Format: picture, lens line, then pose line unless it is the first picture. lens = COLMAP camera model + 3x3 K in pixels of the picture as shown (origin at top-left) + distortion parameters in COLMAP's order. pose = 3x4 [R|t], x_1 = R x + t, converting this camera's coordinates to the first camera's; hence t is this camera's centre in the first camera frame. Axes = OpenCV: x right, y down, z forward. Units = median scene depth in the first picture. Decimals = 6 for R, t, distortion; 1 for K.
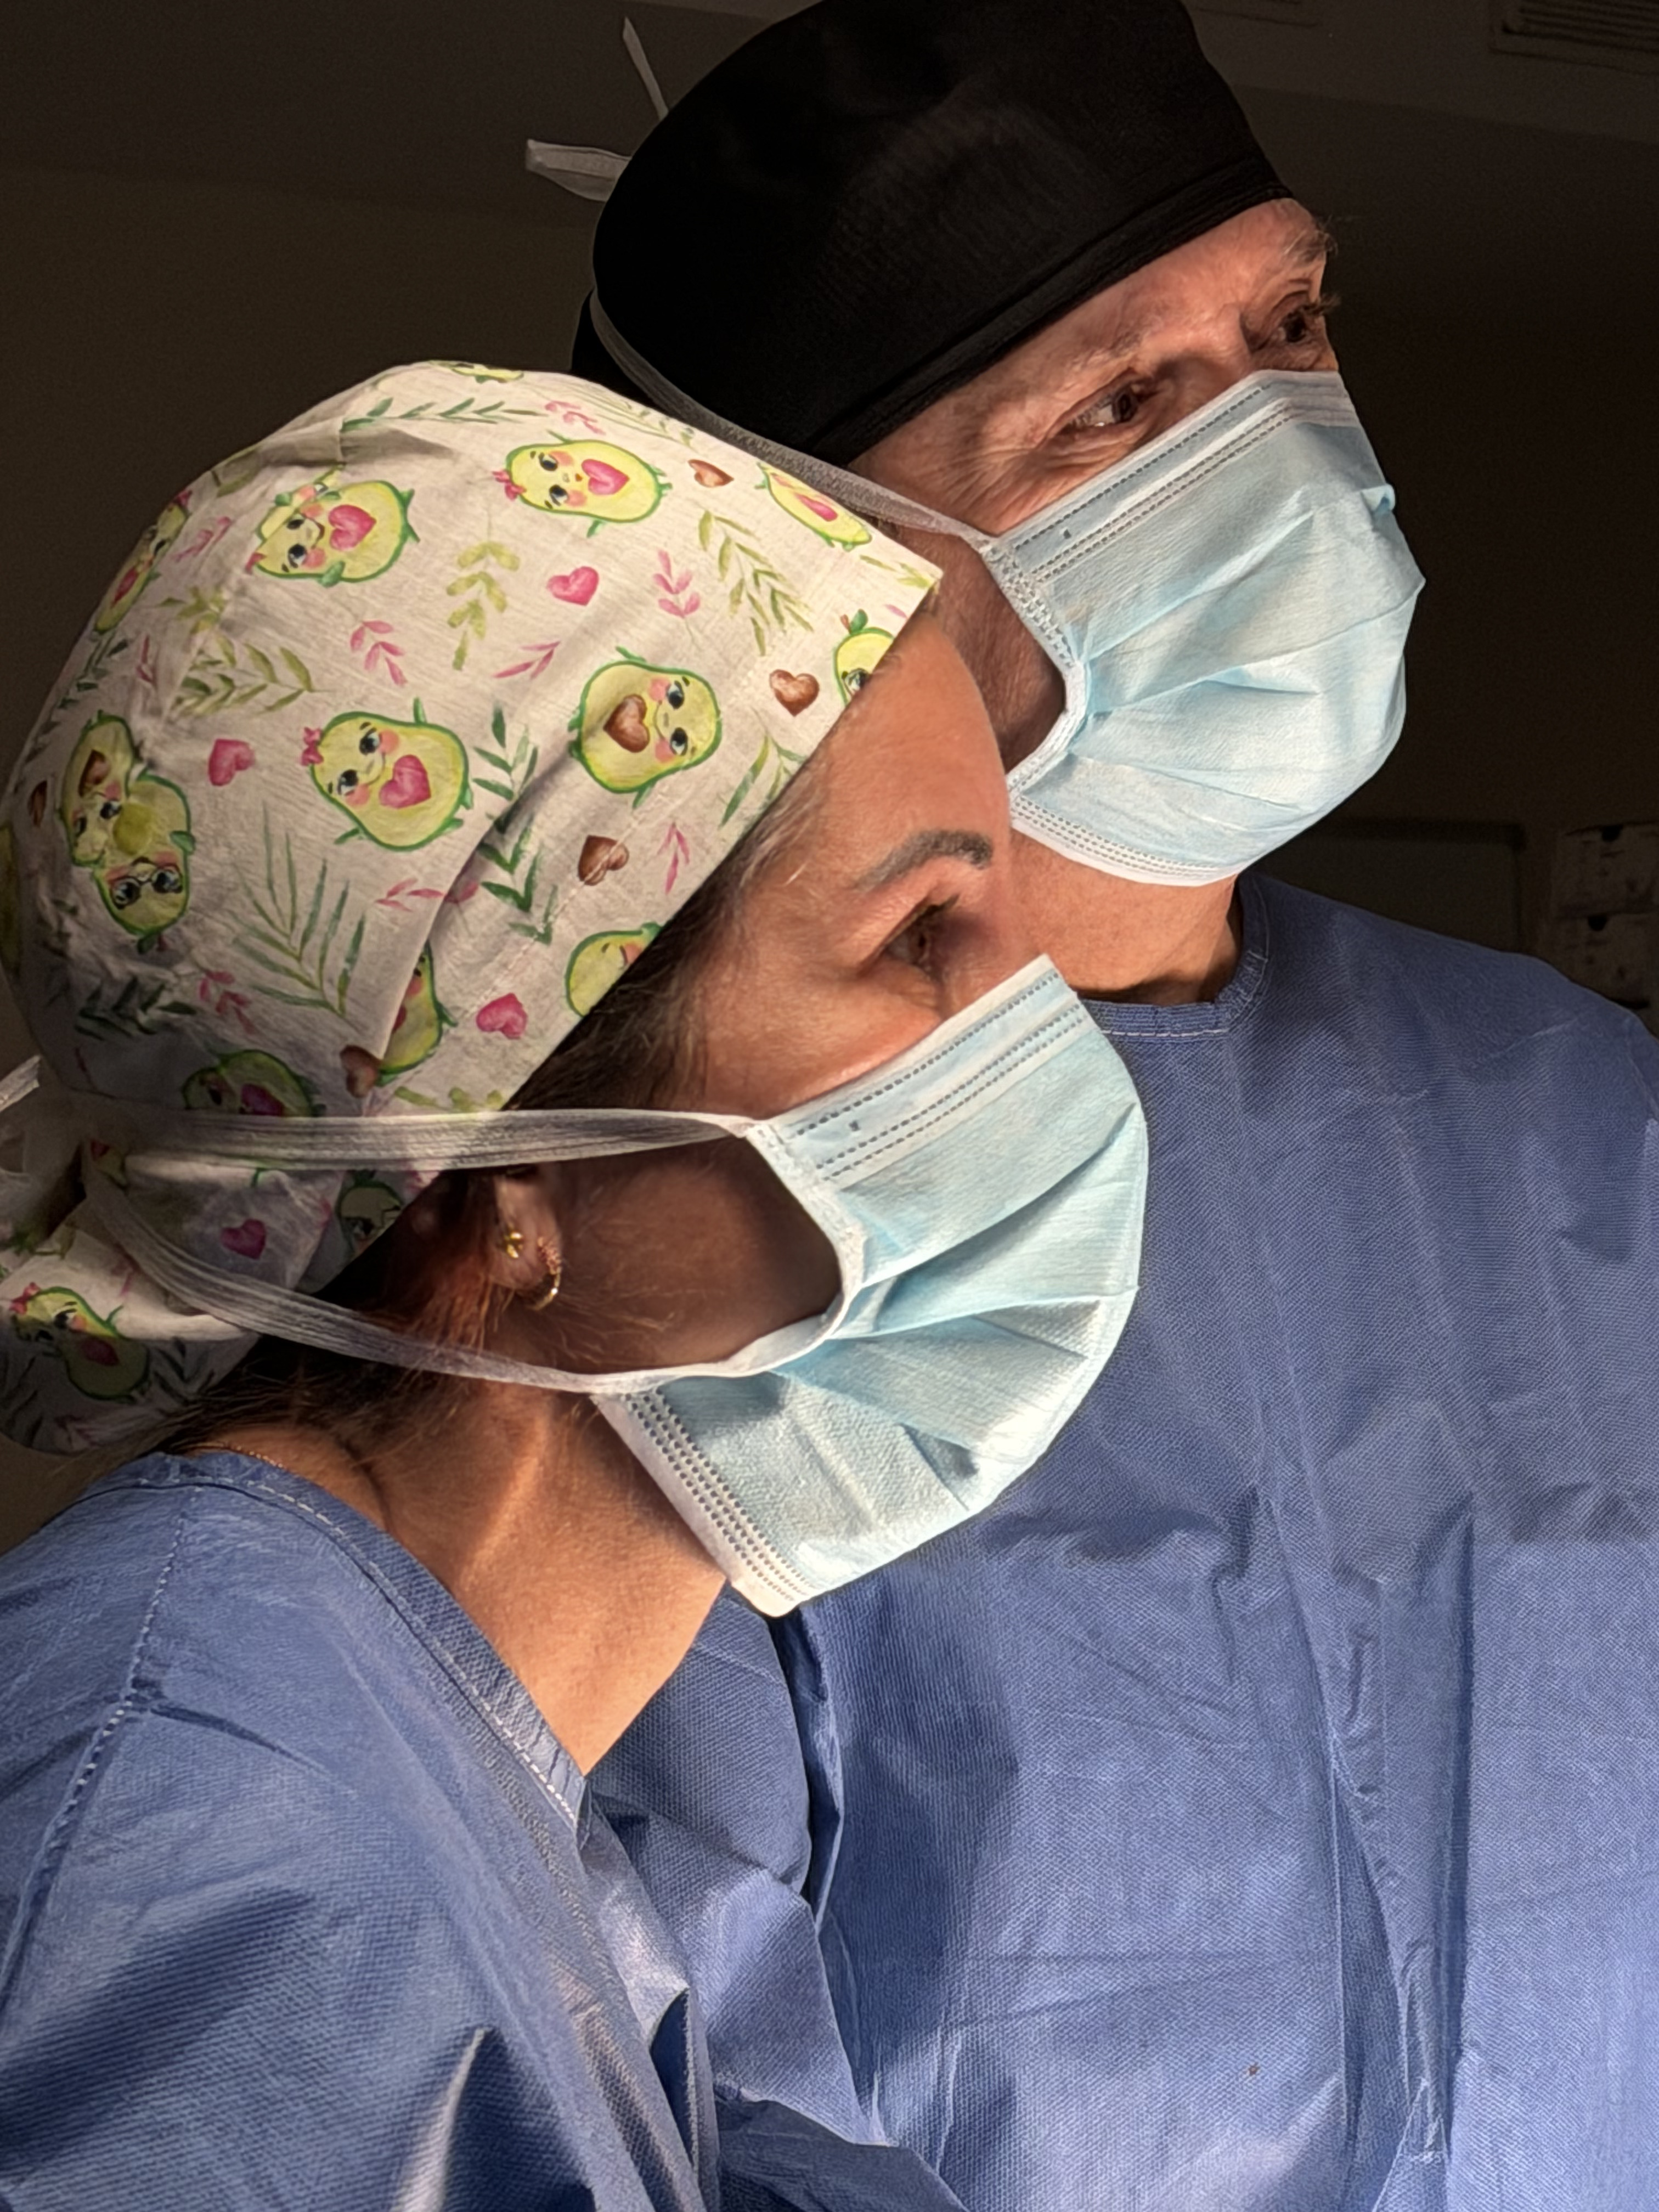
lens RADIAL K [[5994.7, 0, 832.1], [0, 5994.7, 1104.1], [0, 0, 1]] dist [-0.305464, 0.000000]
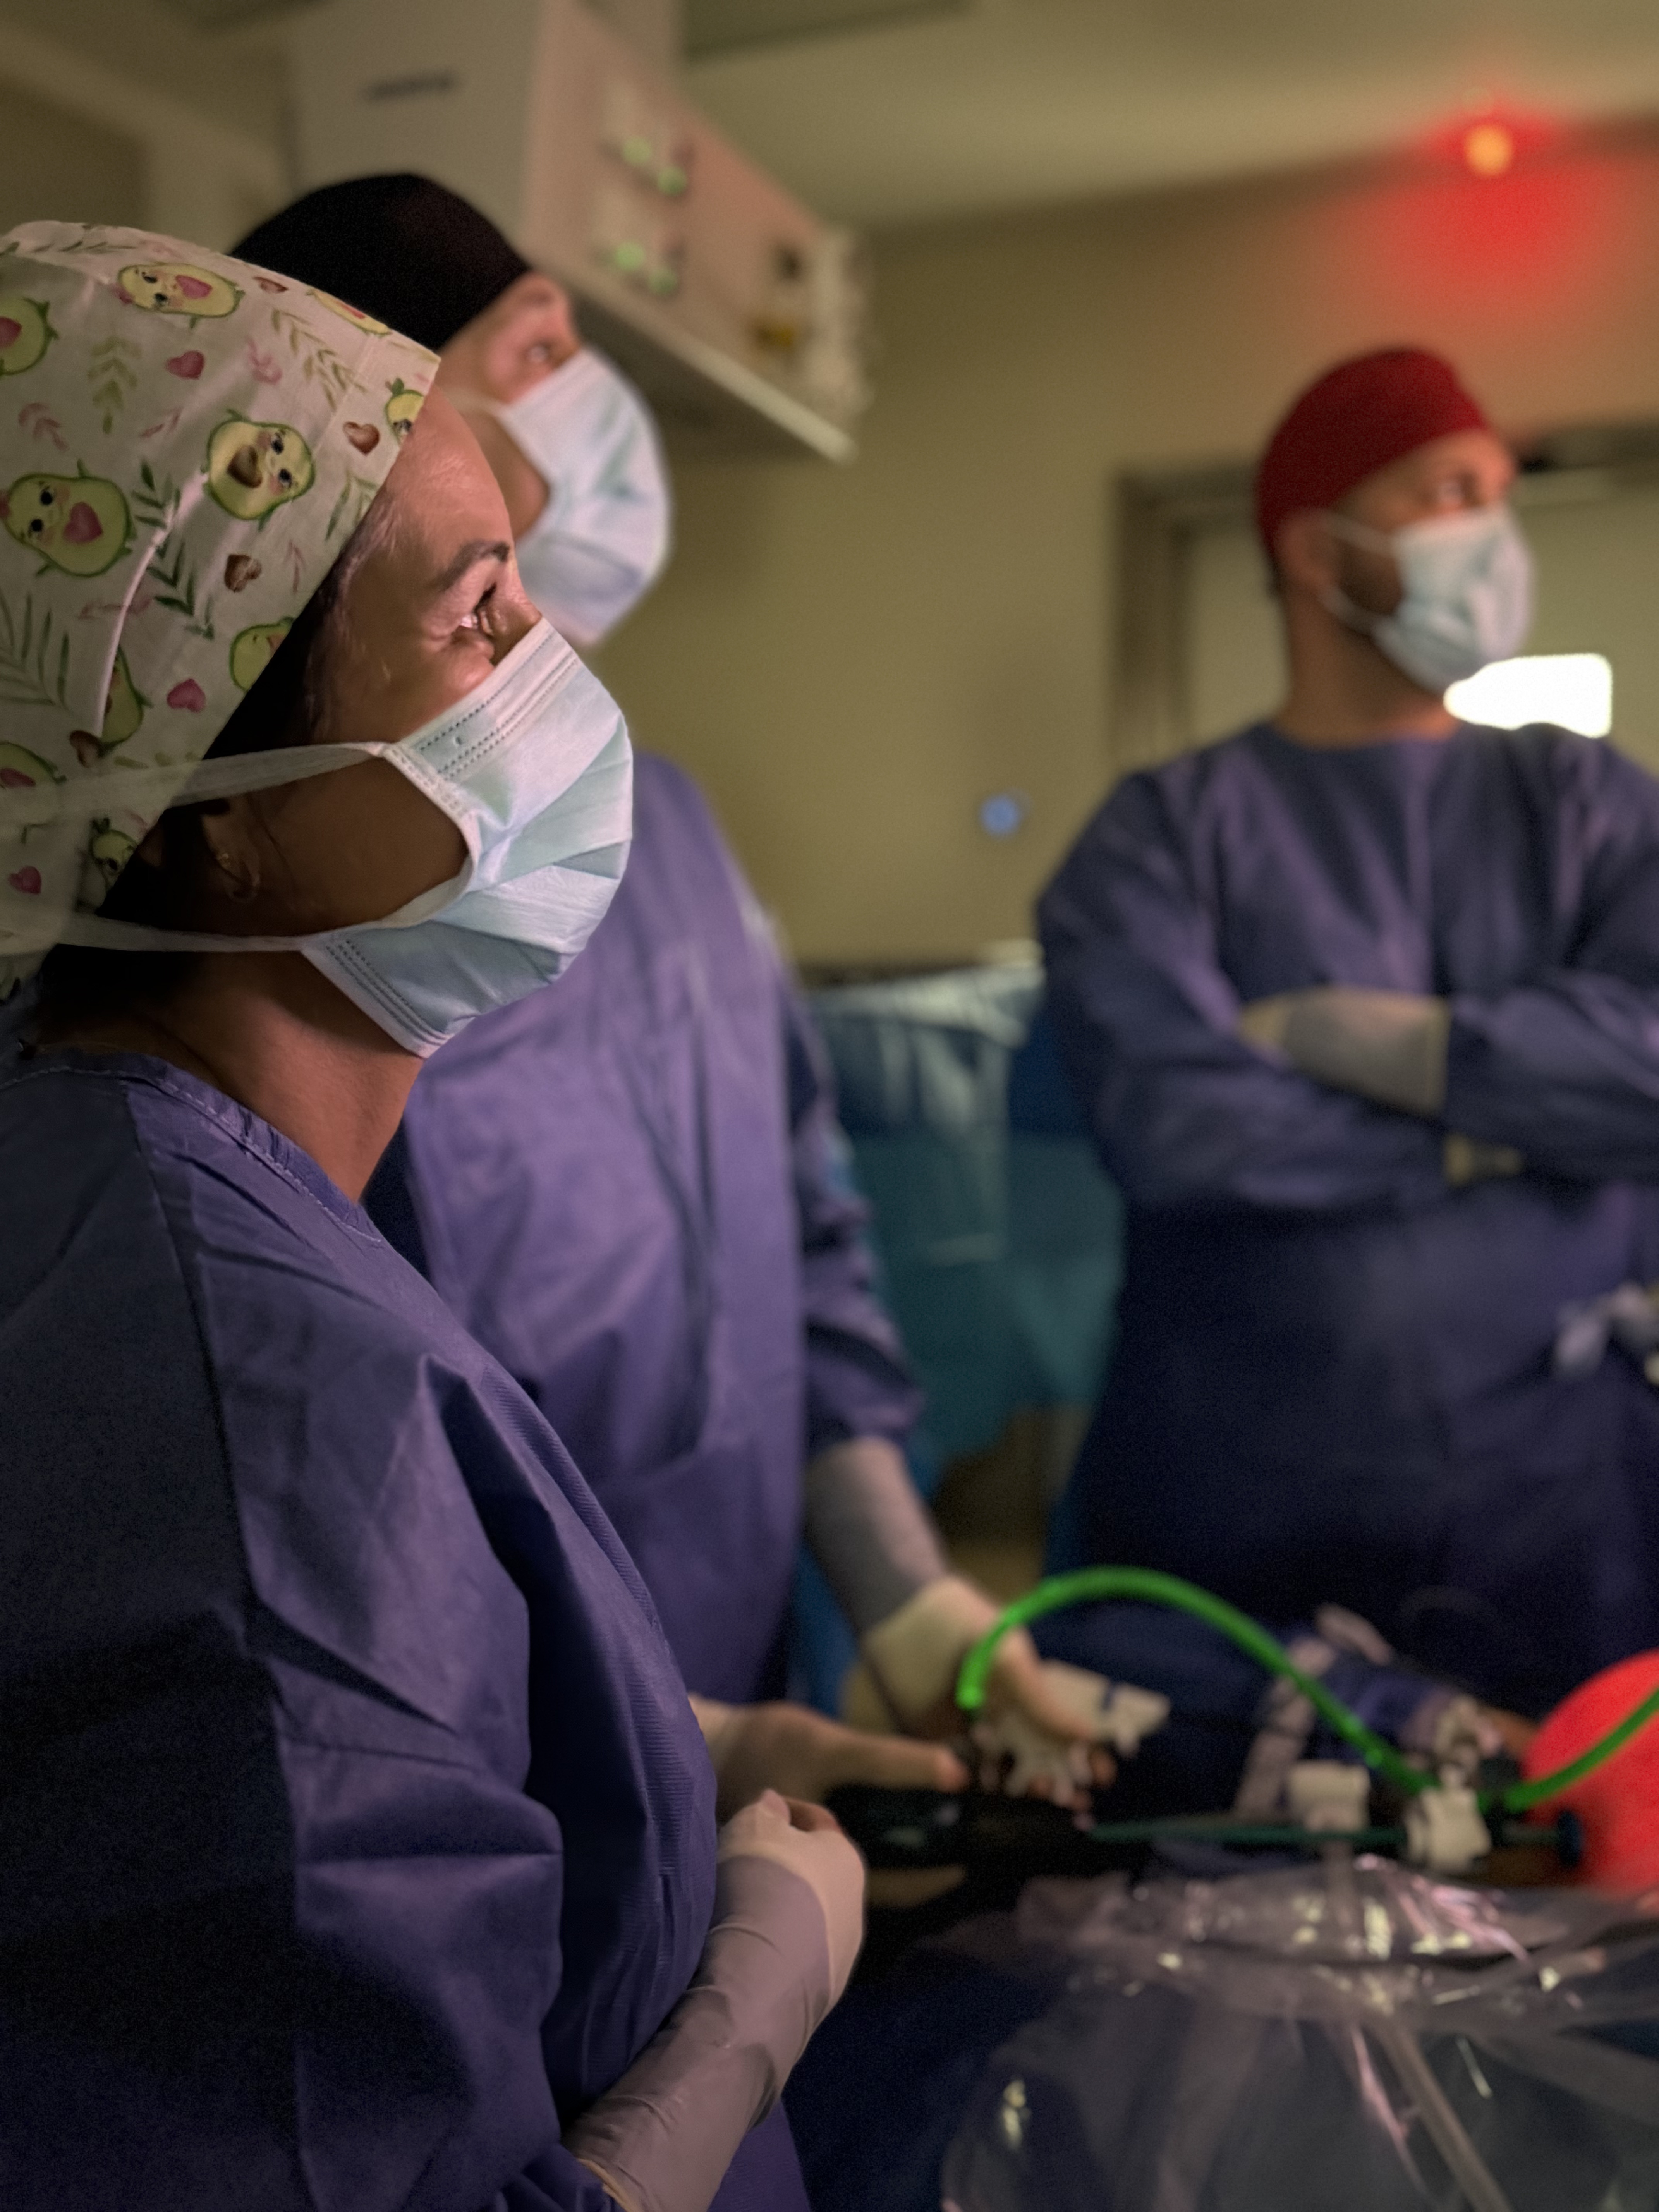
lens RADIAL K [[2128.4, 0, 838.1], [0, 2128.4, 1107.4], [0, 0, 1]] dist [-0.004221, 0.000000]
pose [[0.962836, -0.158008, 0.219044, -0.032997], [0.119133, 0.976315, 0.180601, 0.007080], [-0.242393, -0.147794, 0.958855, 0.481276]]
